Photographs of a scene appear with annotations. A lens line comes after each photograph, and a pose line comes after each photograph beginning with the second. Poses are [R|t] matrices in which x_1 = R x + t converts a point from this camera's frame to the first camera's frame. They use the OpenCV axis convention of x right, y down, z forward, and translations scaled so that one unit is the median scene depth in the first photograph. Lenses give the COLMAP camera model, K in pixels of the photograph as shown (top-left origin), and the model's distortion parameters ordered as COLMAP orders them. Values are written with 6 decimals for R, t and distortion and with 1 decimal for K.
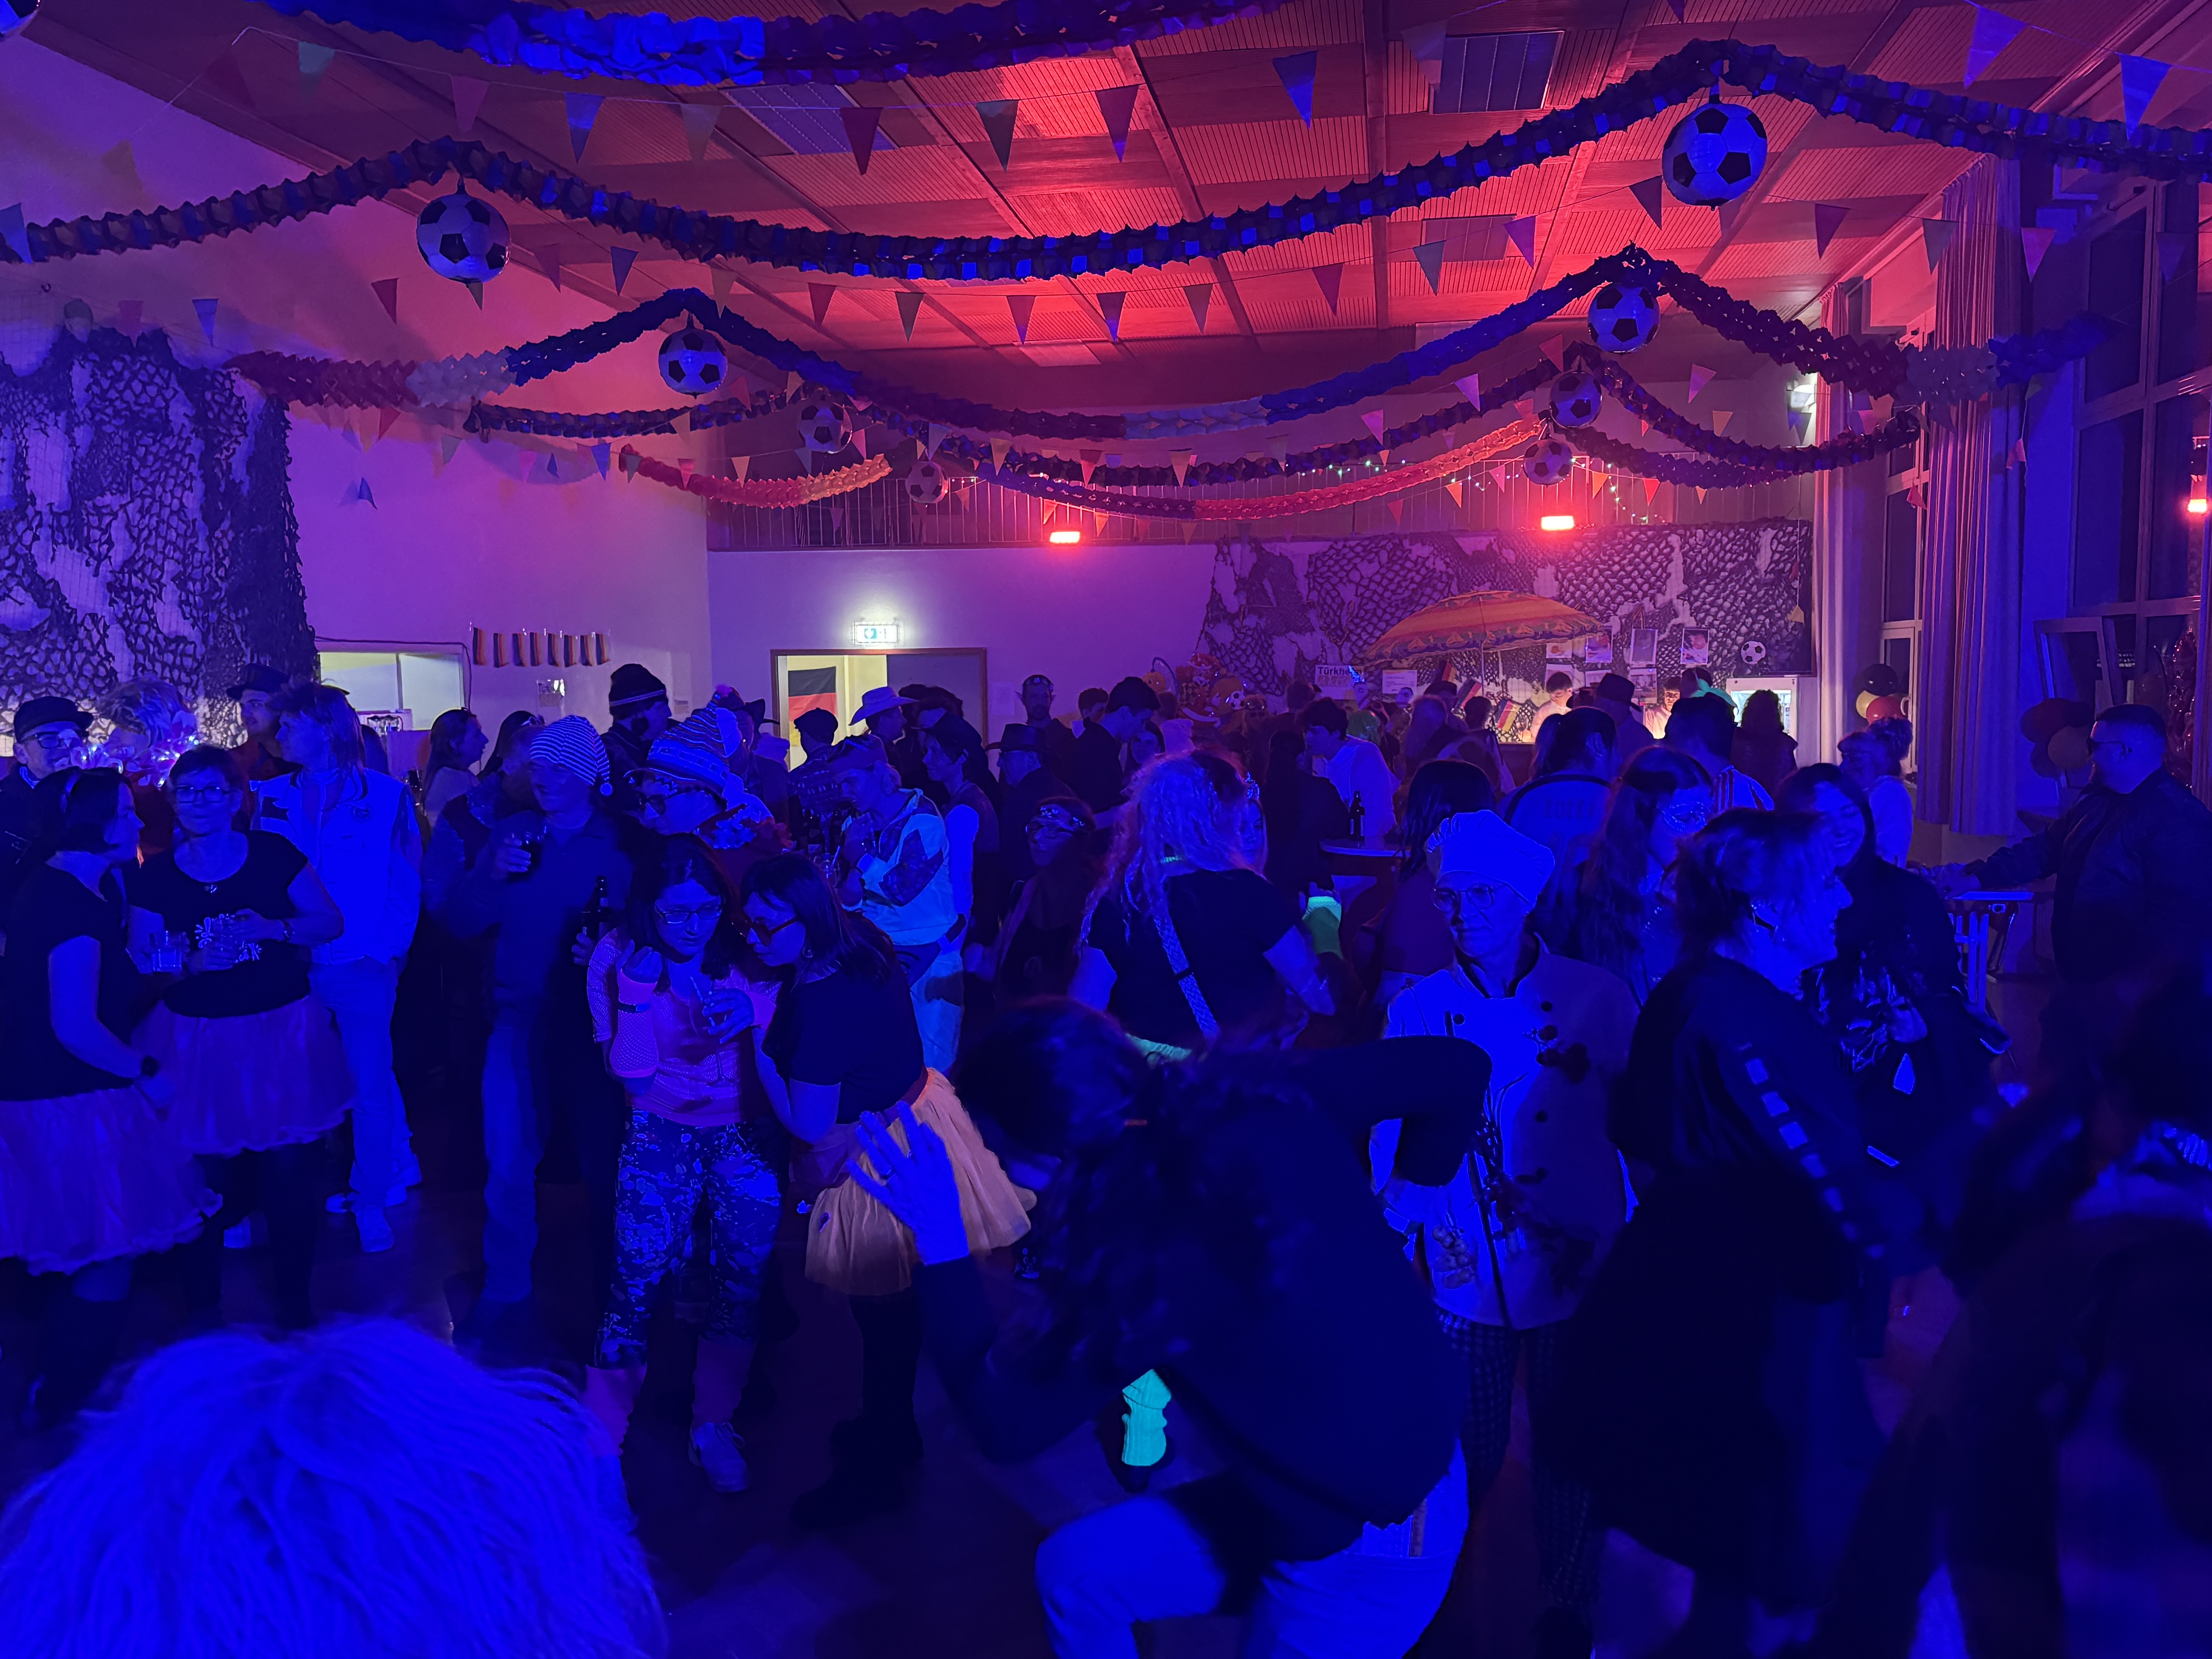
lens RADIAL K [[1808.0, 0, 1046.1], [0, 1808.0, 844.5], [0, 0, 1]] dist [0.087293, -0.141011]
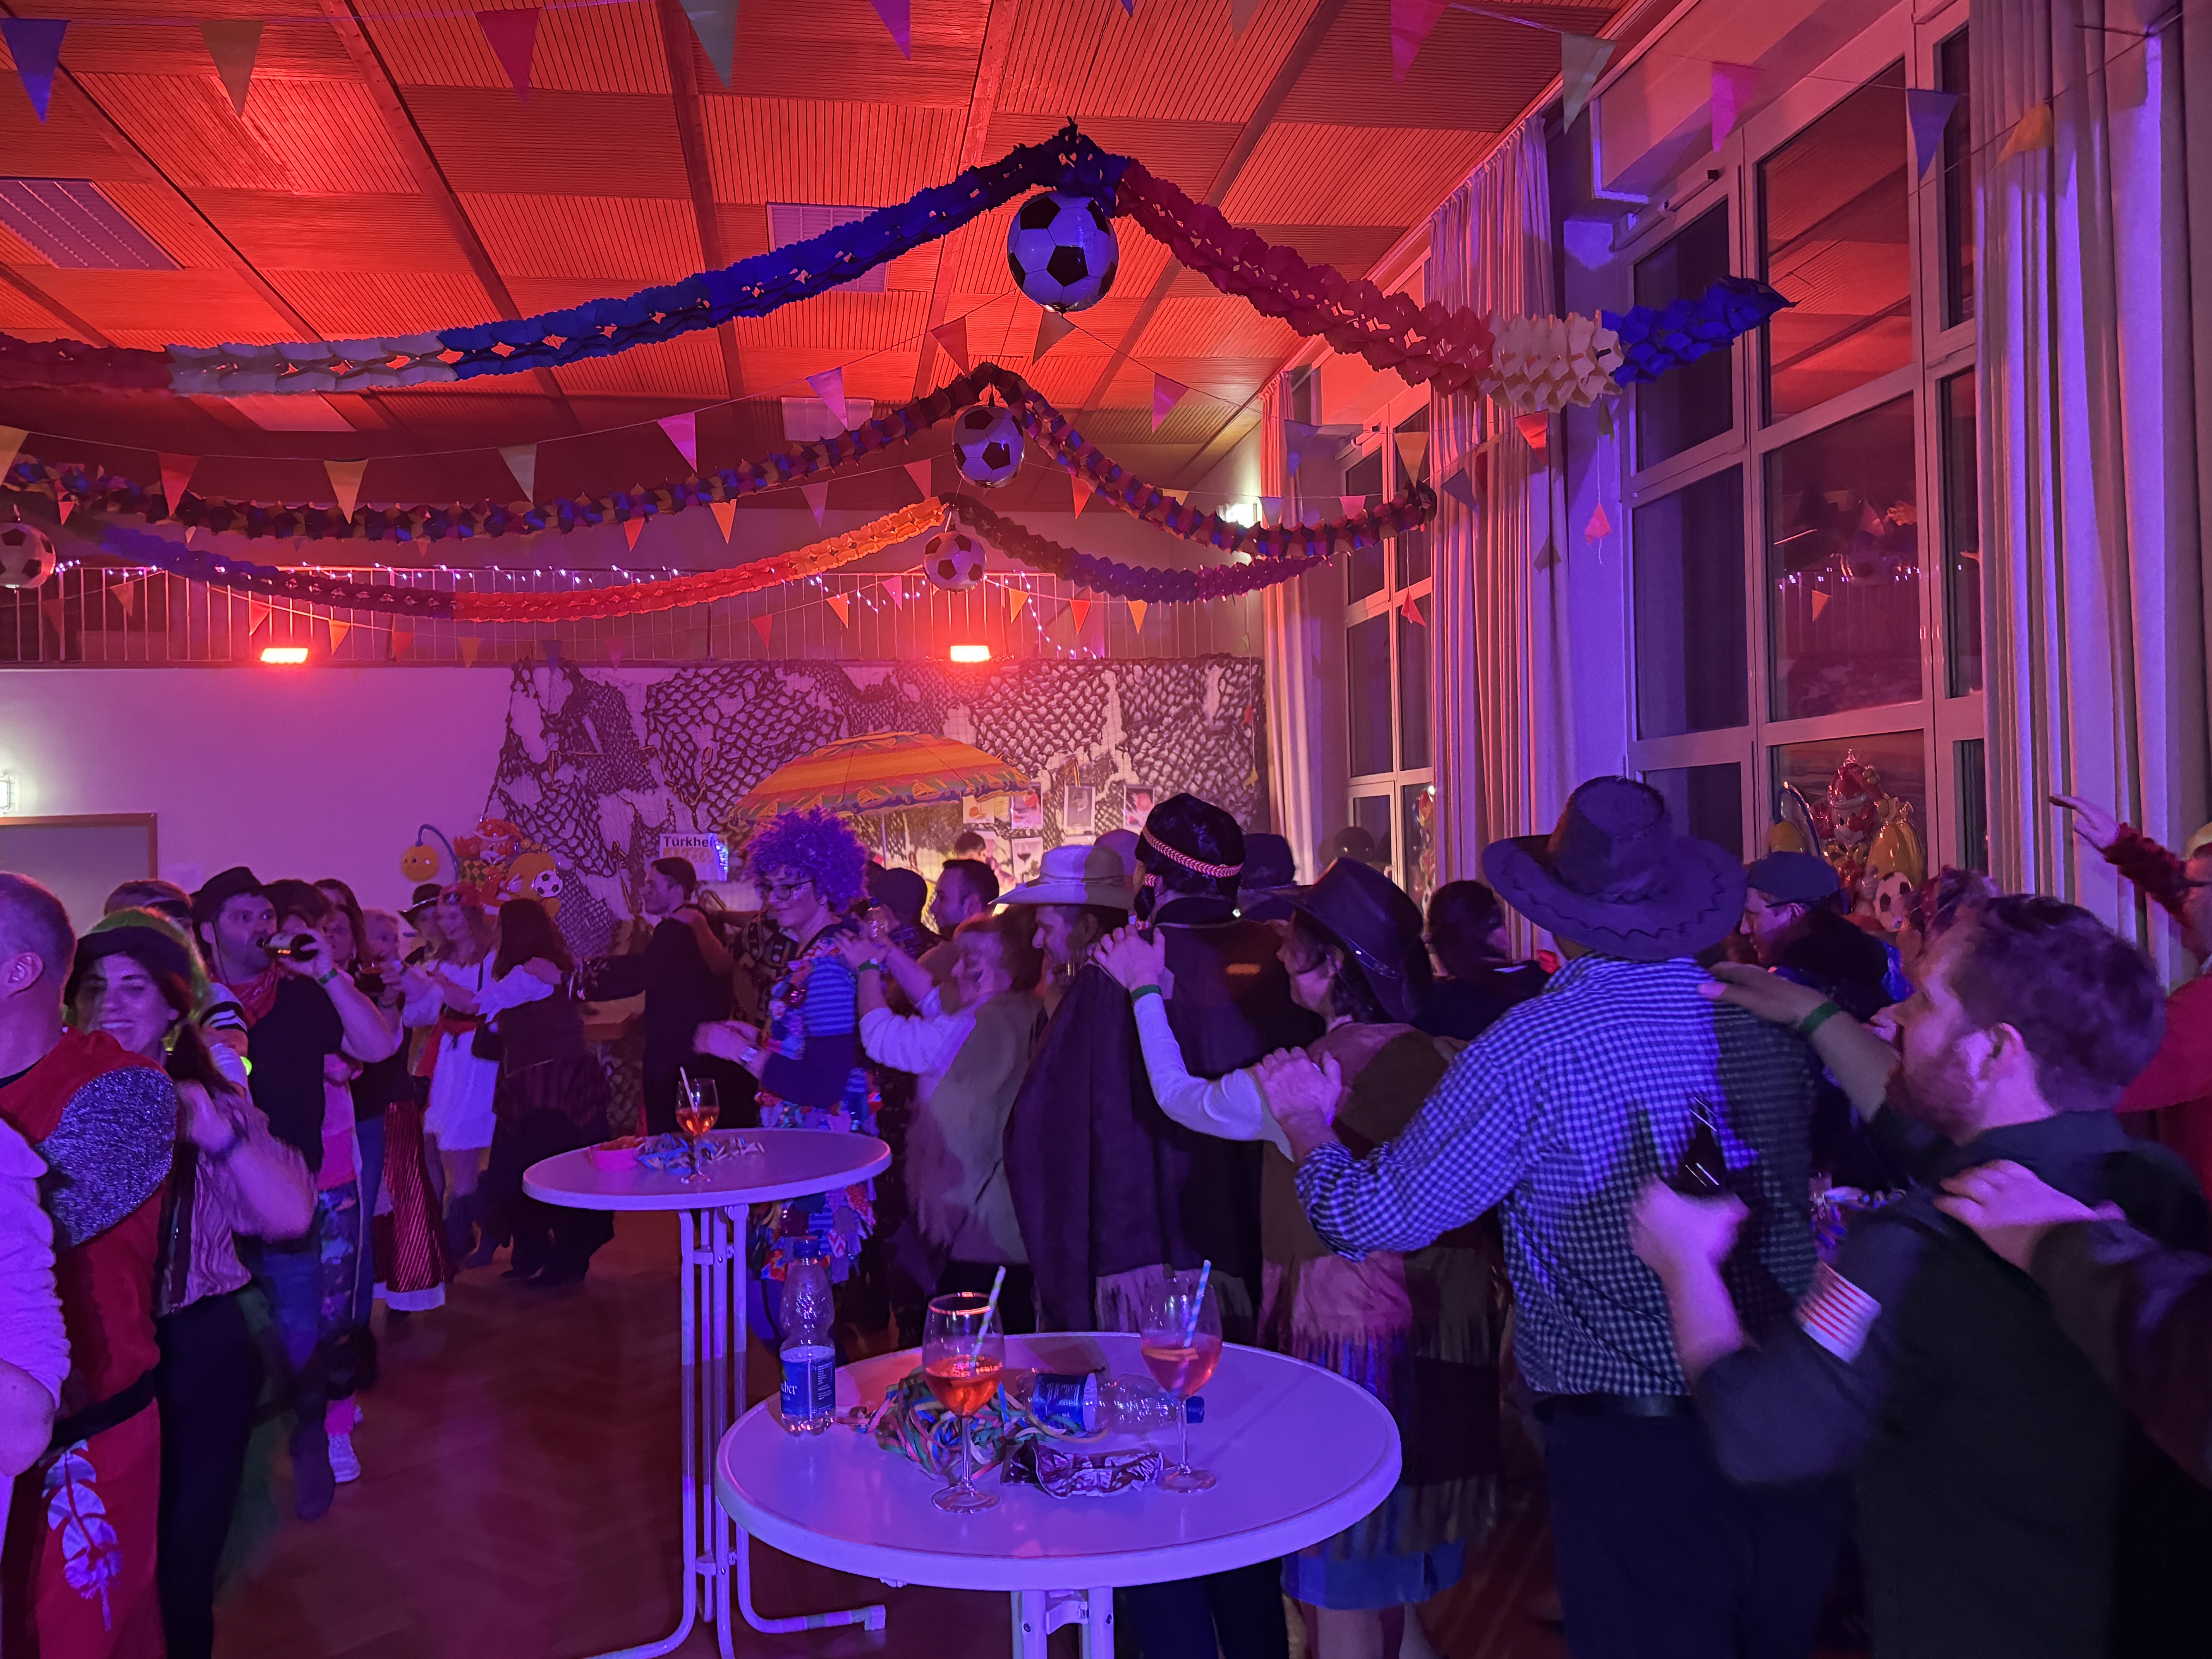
lens RADIAL K [[1808.0, 0, 1105.7], [0, 1808.0, 818.3], [0, 0, 1]] dist [0.087293, -0.141011]
pose [[0.940587, -0.006624, 0.339487, 0.069434], [0.044905, 0.993455, -0.105031, -0.020402], [-0.336569, 0.114035, 0.934728, 0.256094]]
